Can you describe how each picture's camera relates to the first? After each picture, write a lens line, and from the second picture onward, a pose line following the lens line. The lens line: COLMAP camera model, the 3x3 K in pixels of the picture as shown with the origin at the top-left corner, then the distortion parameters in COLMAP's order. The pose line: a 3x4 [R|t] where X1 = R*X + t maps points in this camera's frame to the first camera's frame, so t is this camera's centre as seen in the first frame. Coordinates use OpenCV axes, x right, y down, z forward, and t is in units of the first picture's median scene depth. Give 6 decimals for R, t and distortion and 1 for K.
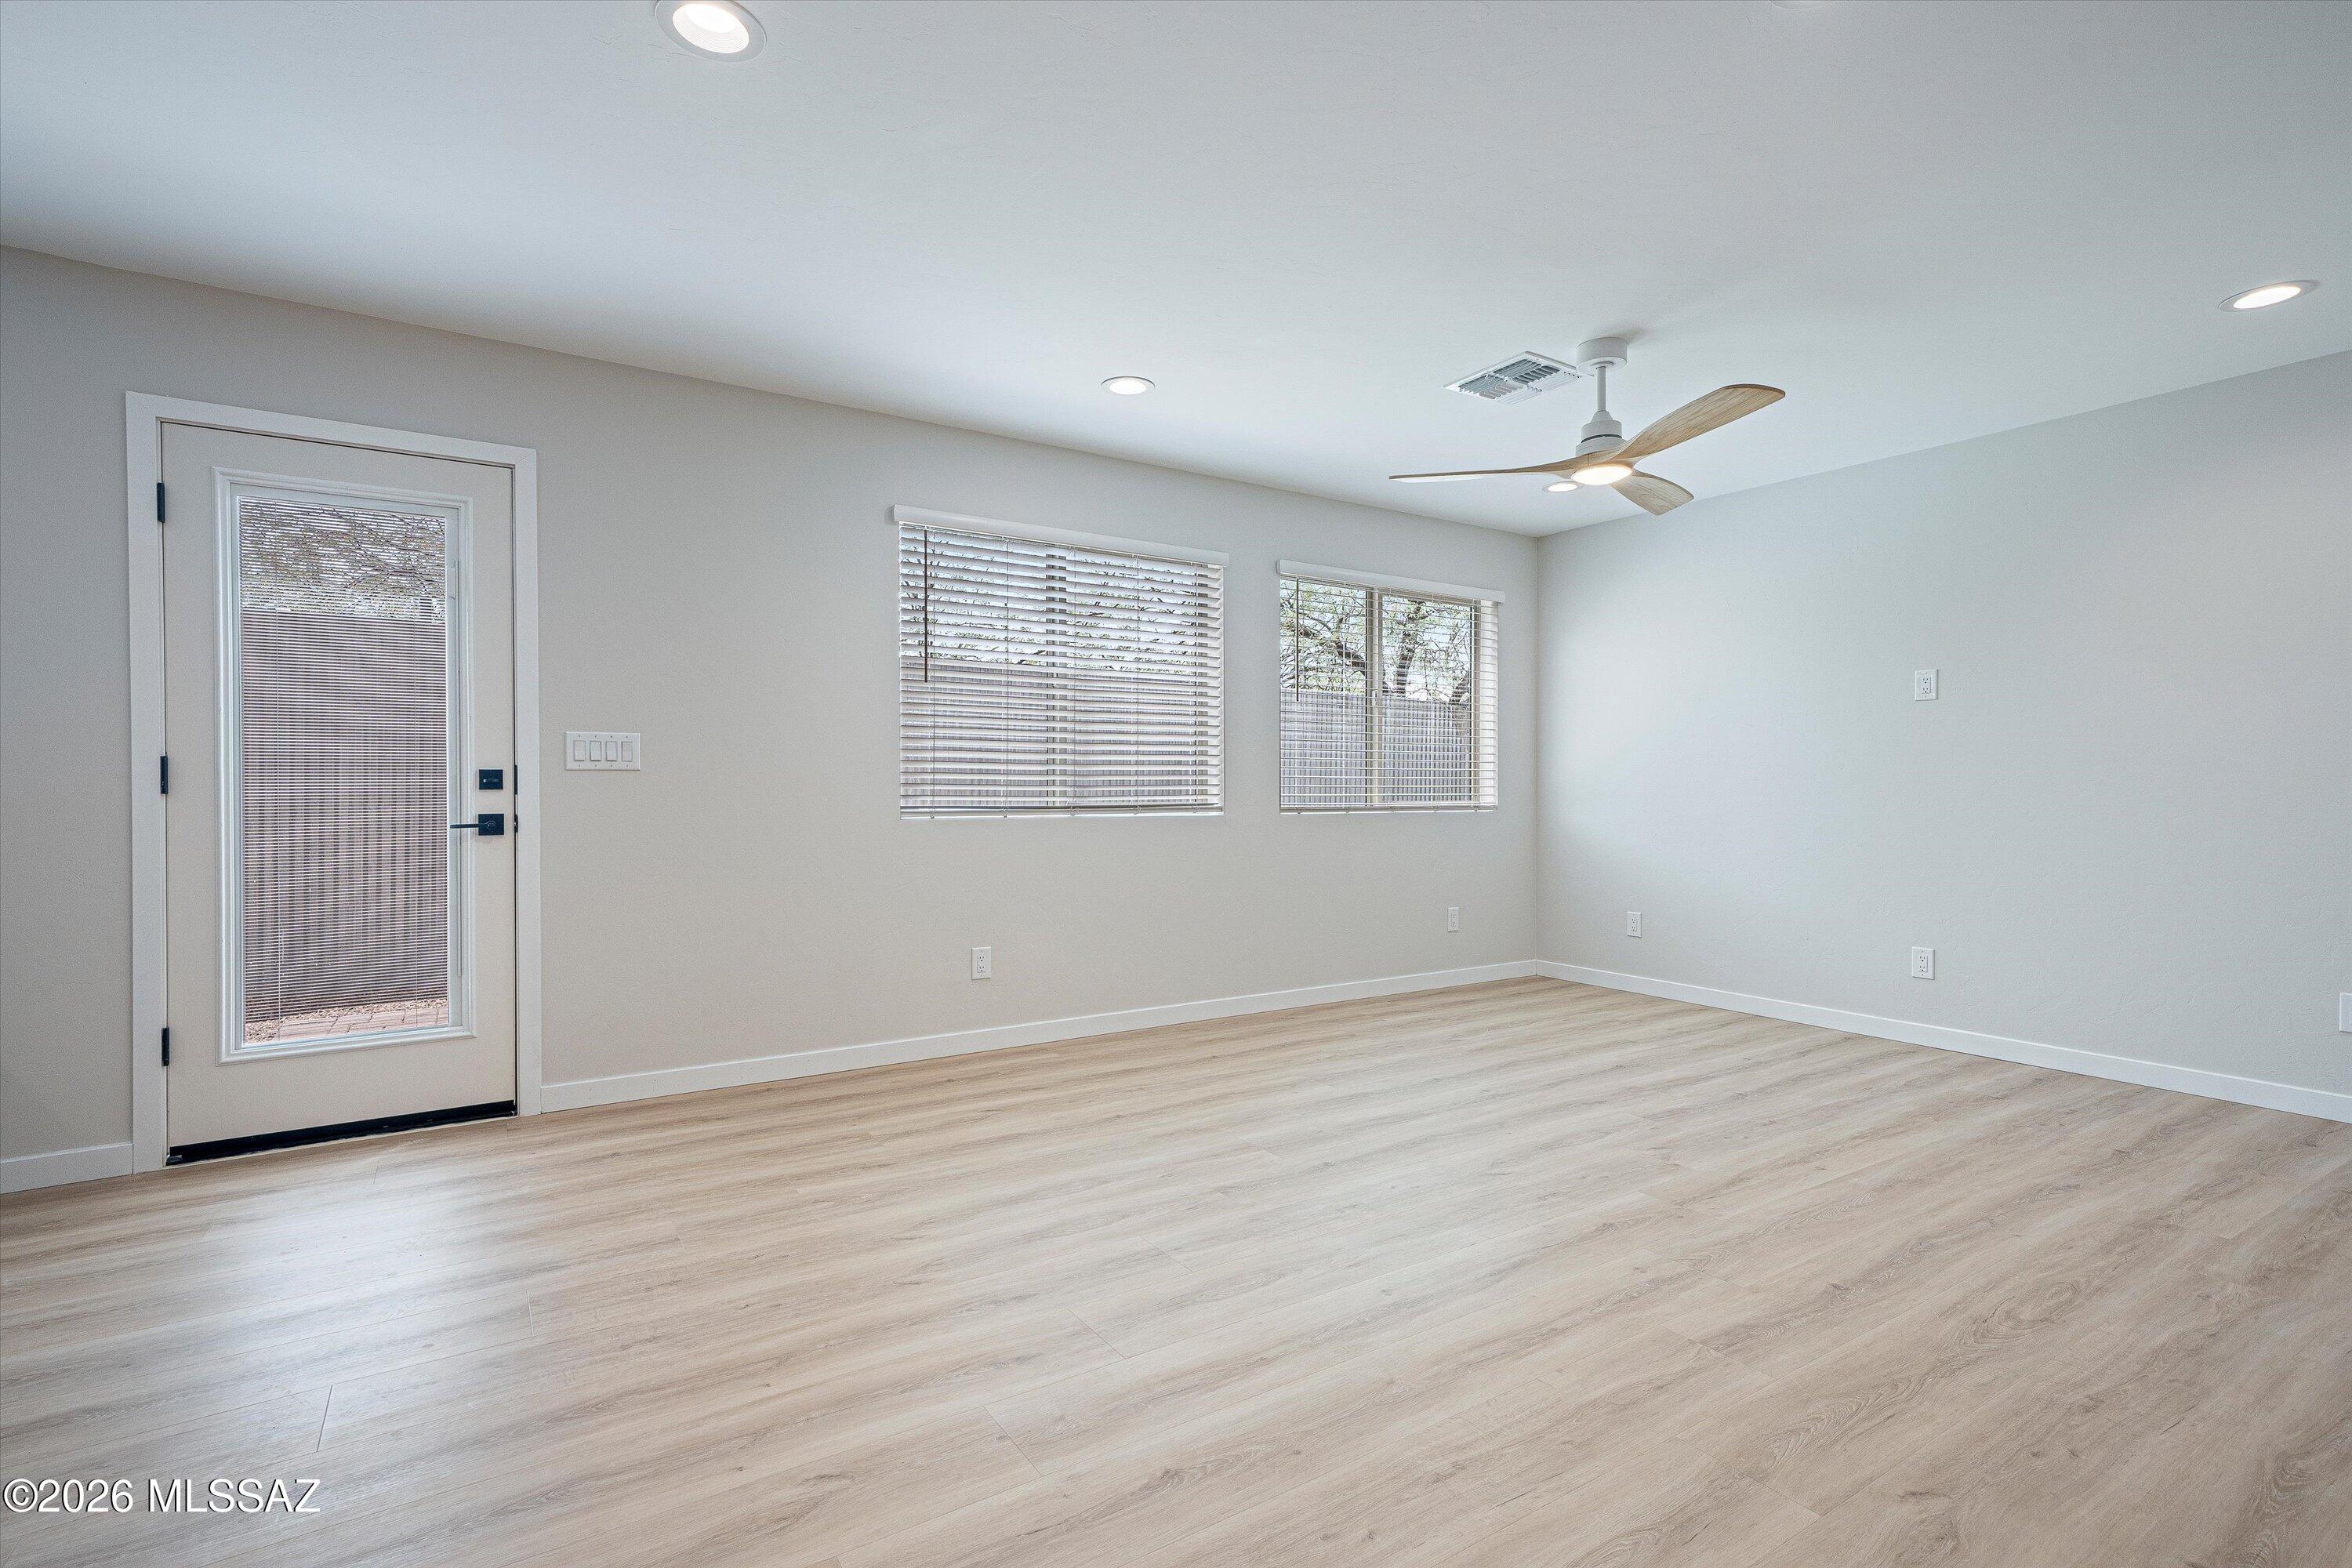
lens RADIAL K [[1090.5, 0, 1176.9], [0, 1090.5, 786.8], [0, 0, 1]] dist [0.008692, 0.001038]
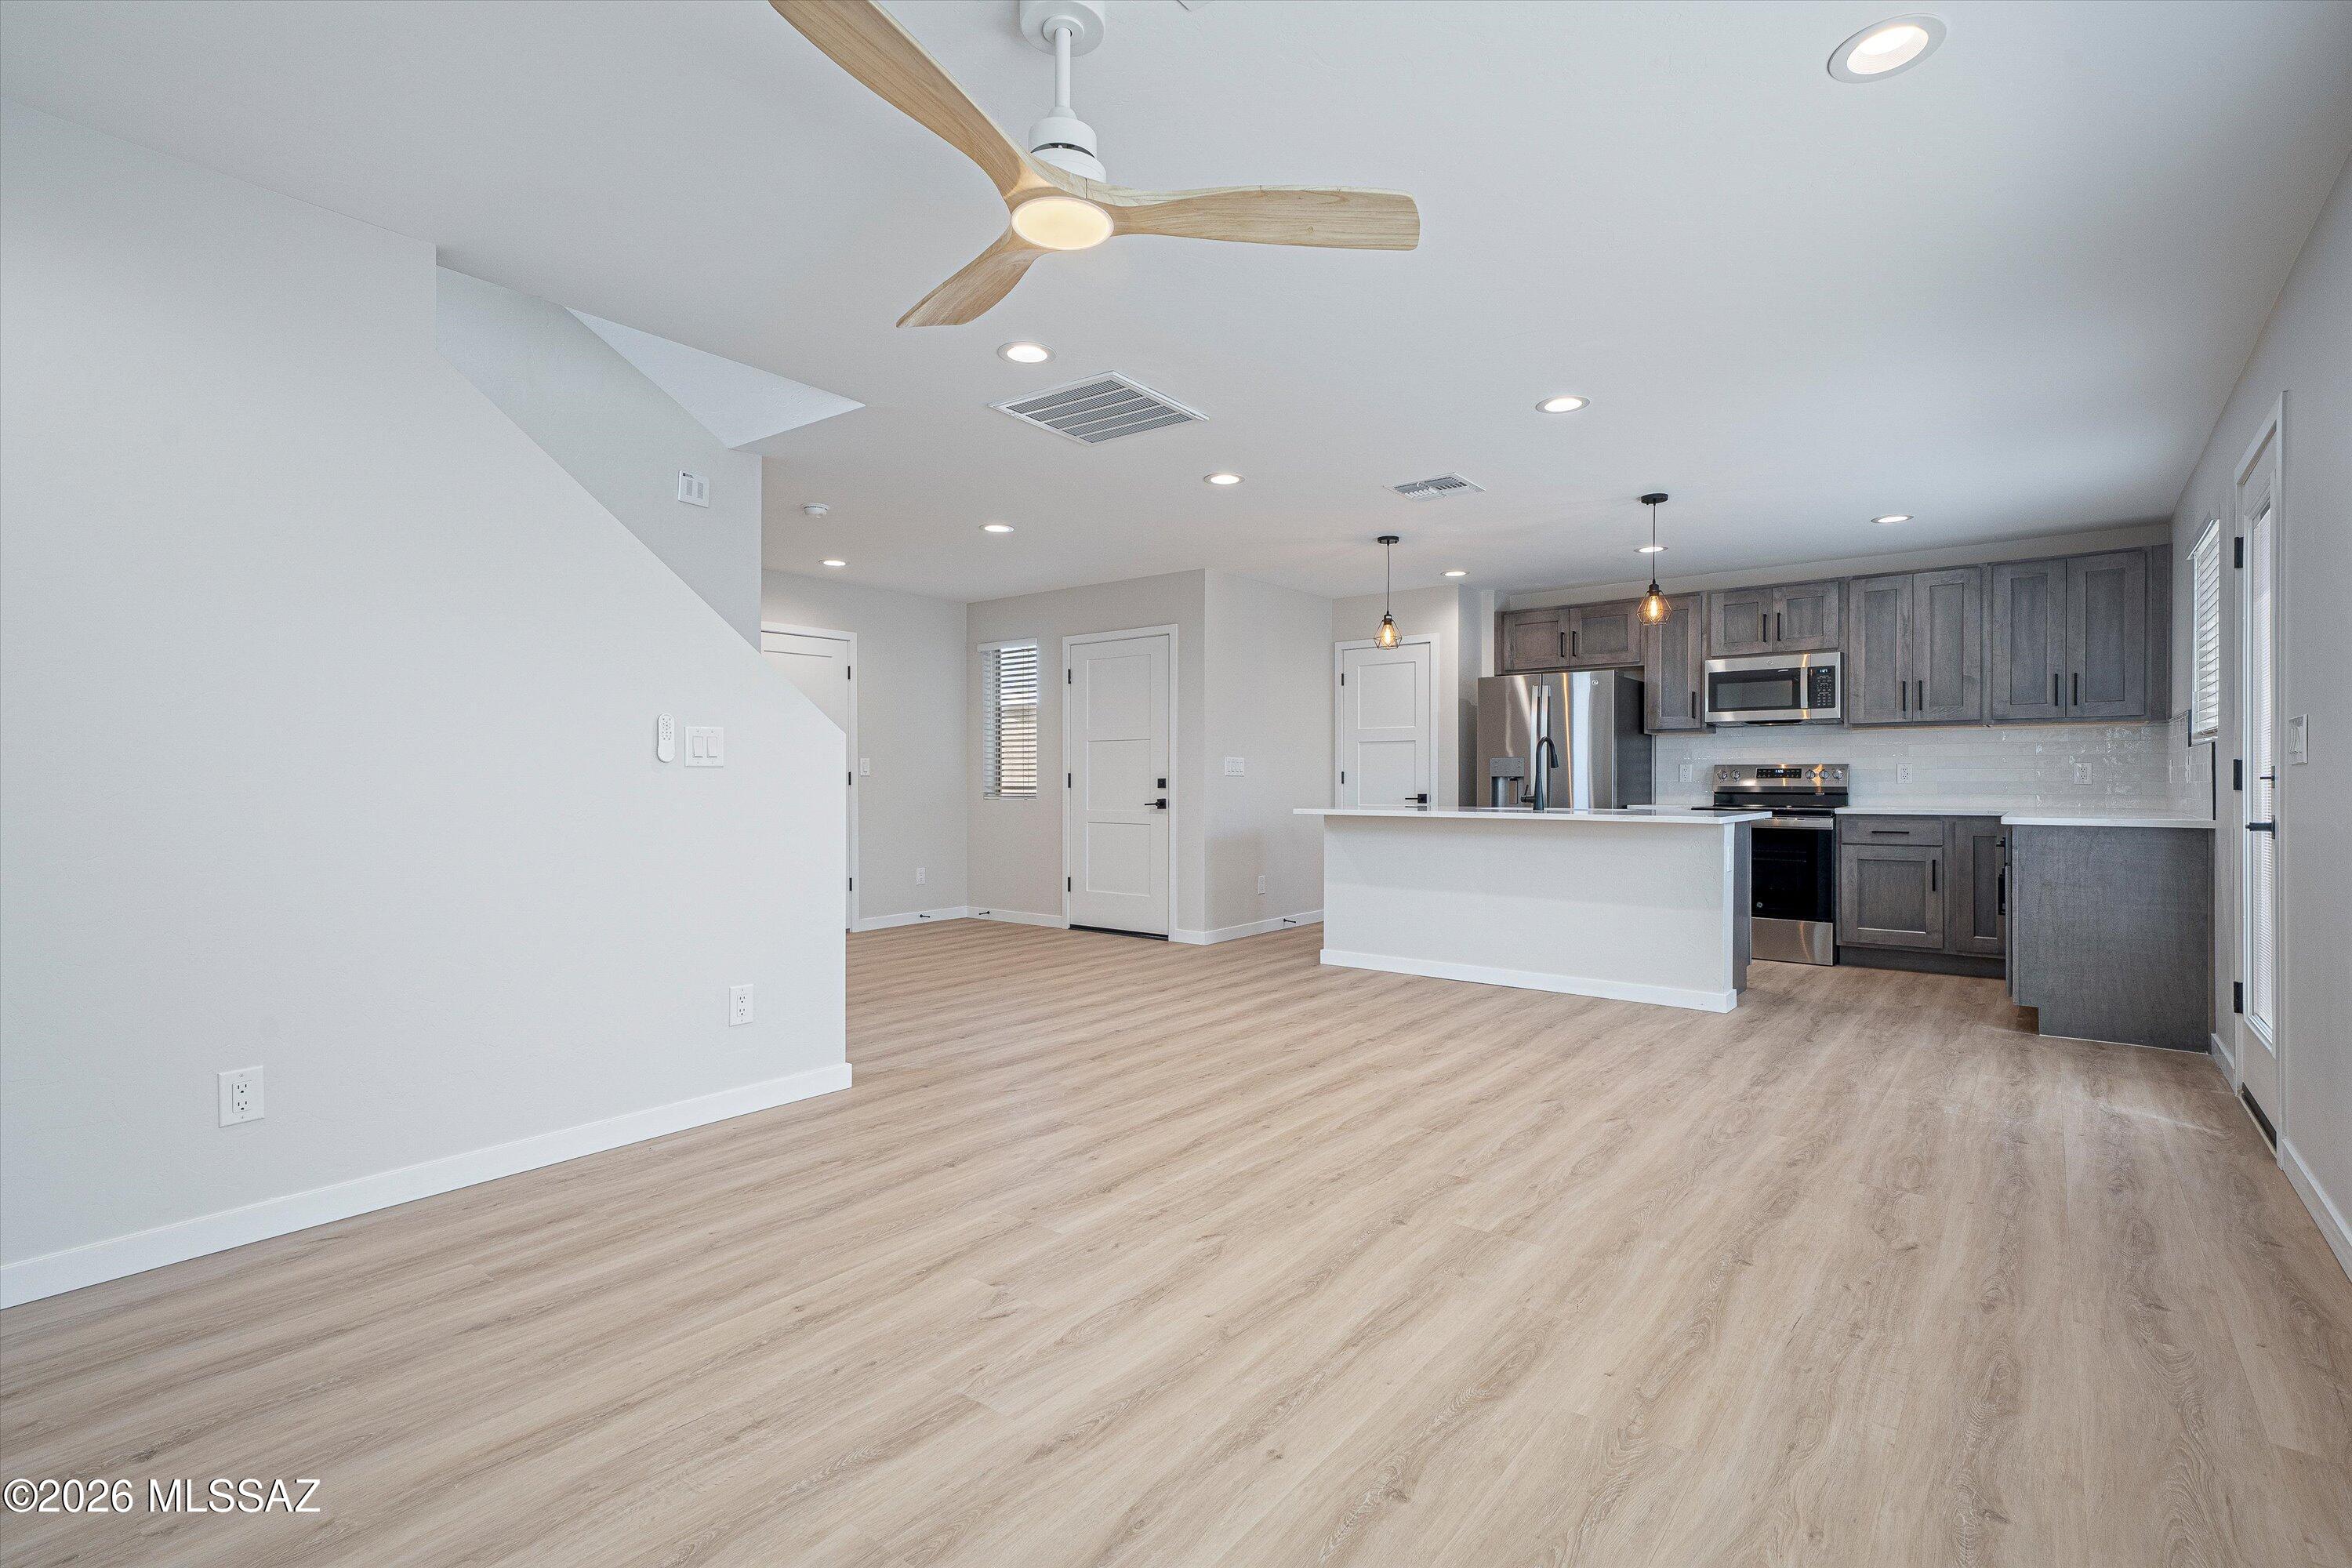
lens RADIAL K [[1090.5, 0, 1176.9], [0, 1090.5, 786.8], [0, 0, 1]] dist [0.008692, 0.001038]
pose [[-0.947536, 0.000083, -0.319650, 0.569347], [-0.001915, 0.999981, 0.005935, -0.002541], [0.319644, 0.006236, -0.947517, 1.726635]]
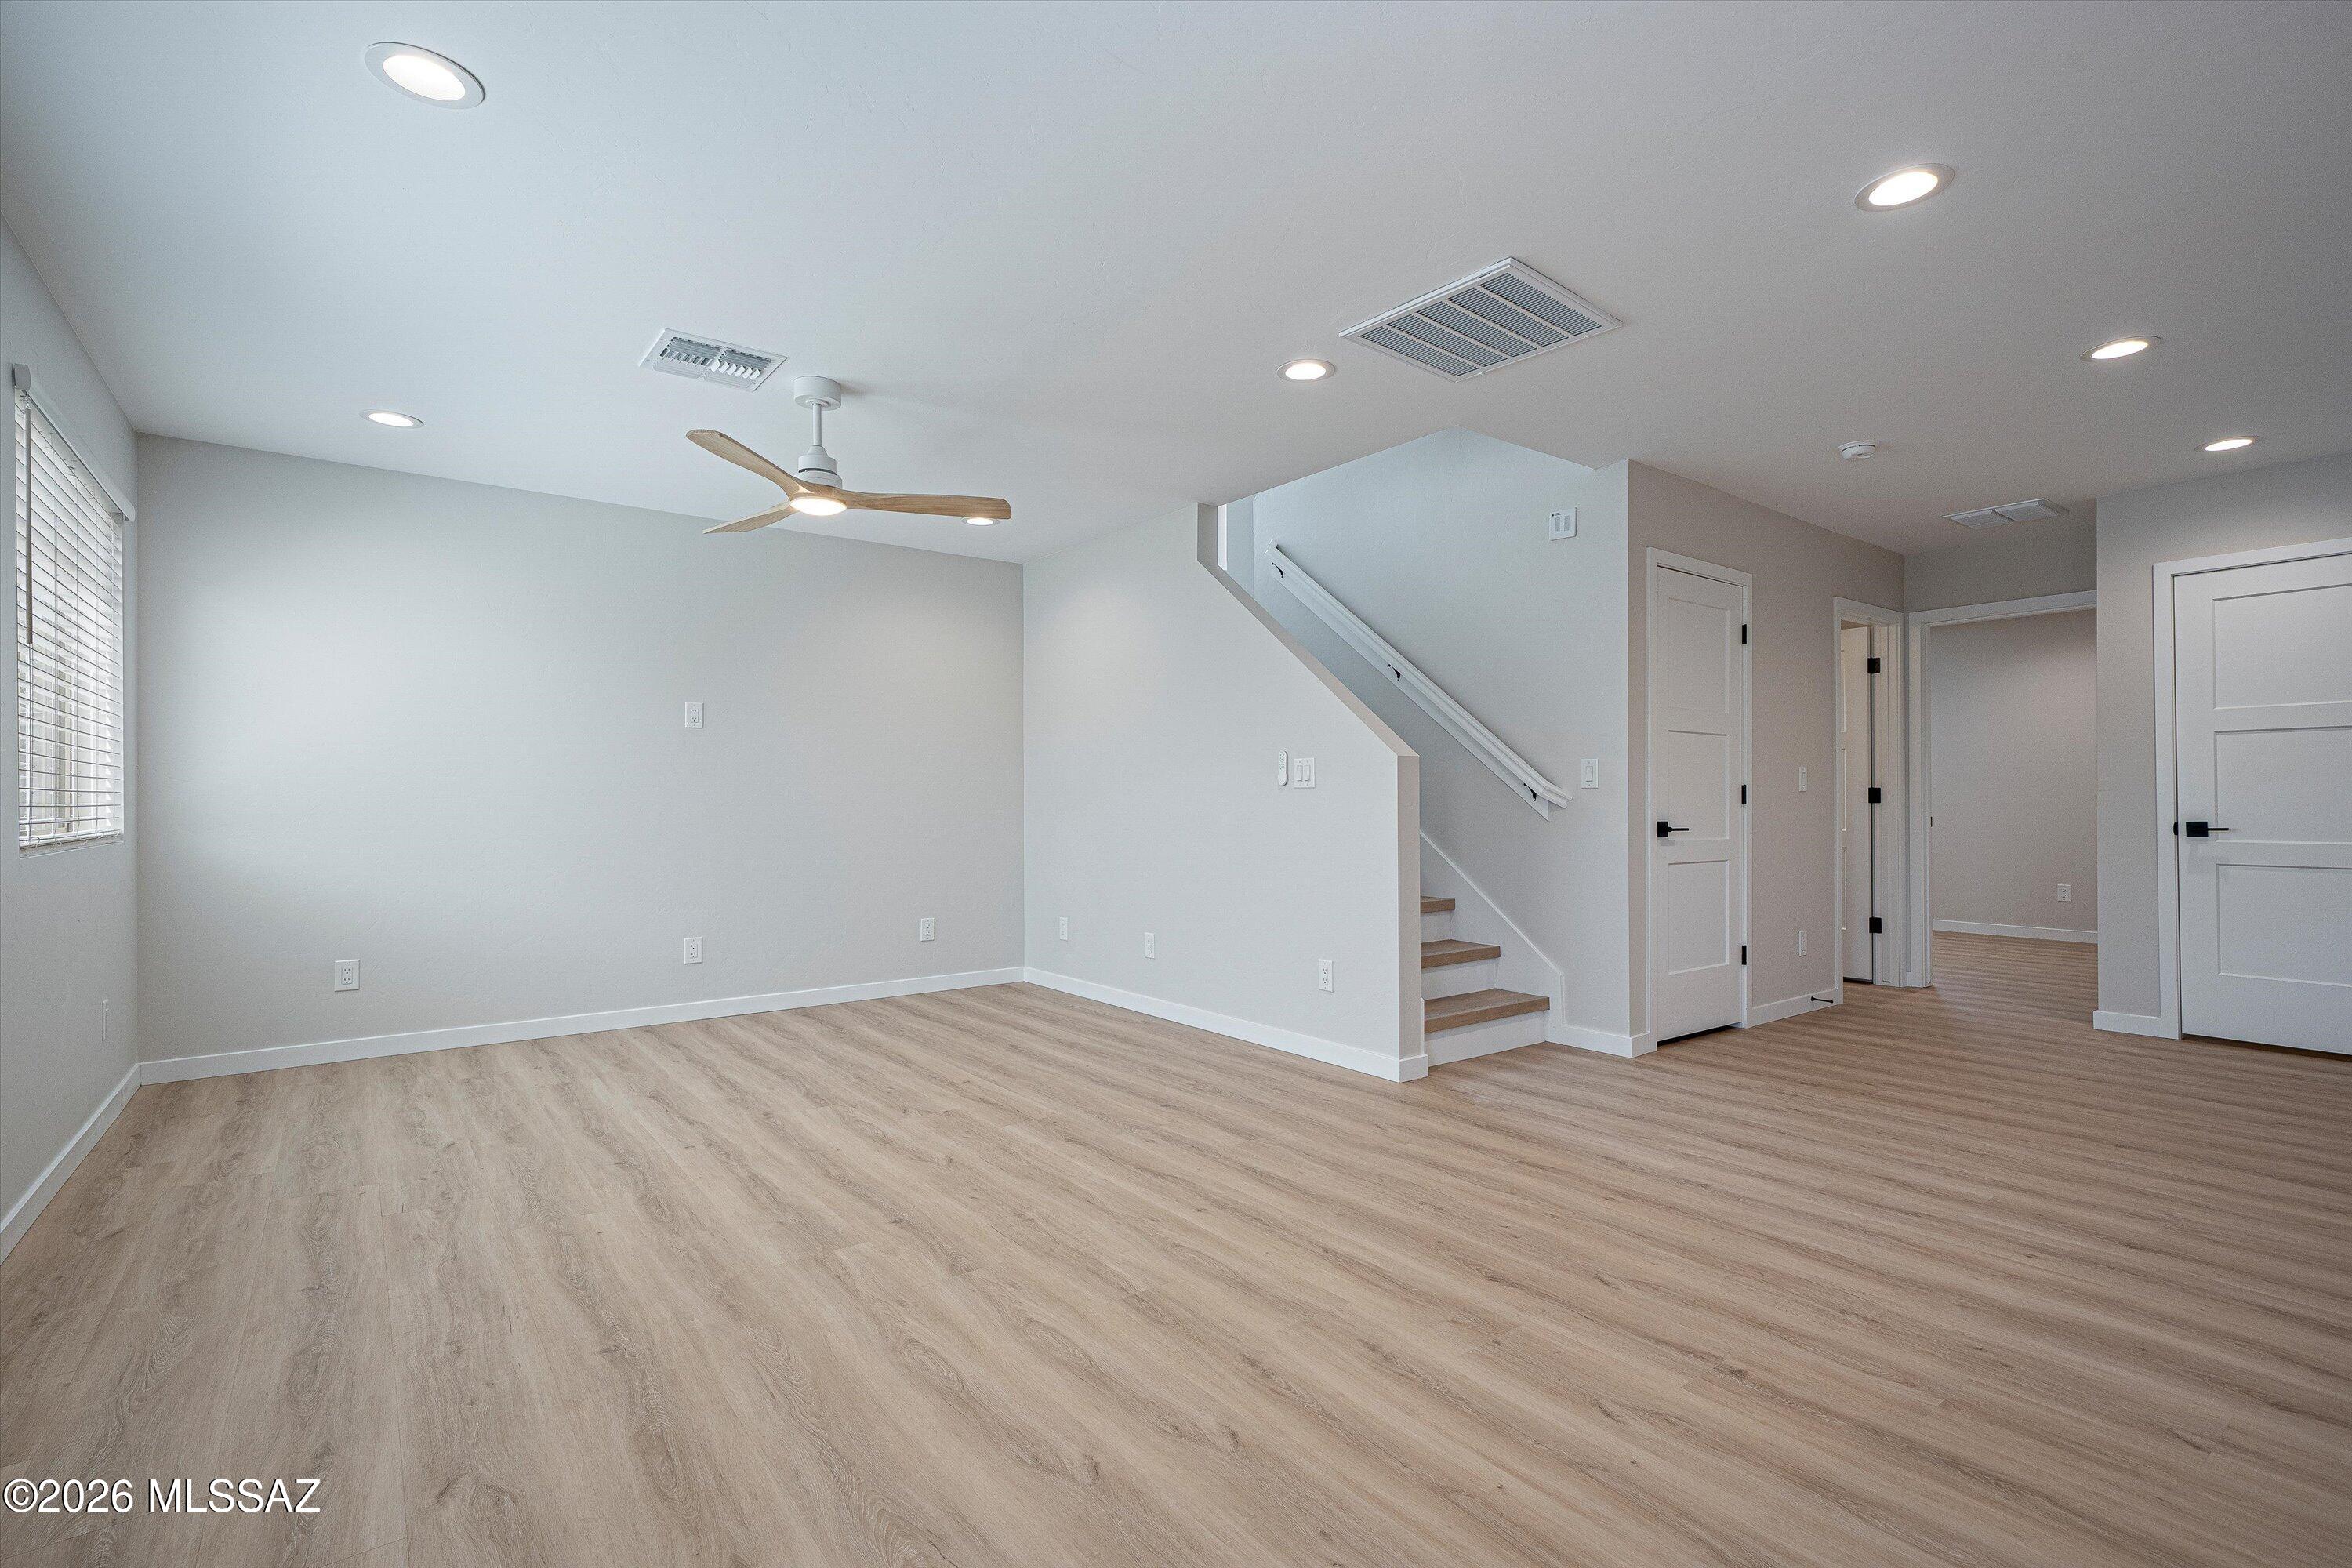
lens RADIAL K [[1090.5, 0, 1176.9], [0, 1090.5, 786.8], [0, 0, 1]] dist [0.008692, 0.001038]
pose [[-0.073429, 0.010690, 0.997243, -0.765173], [0.002921, 0.999941, -0.010503, -0.001788], [-0.997296, 0.002142, -0.073455, 0.820206]]
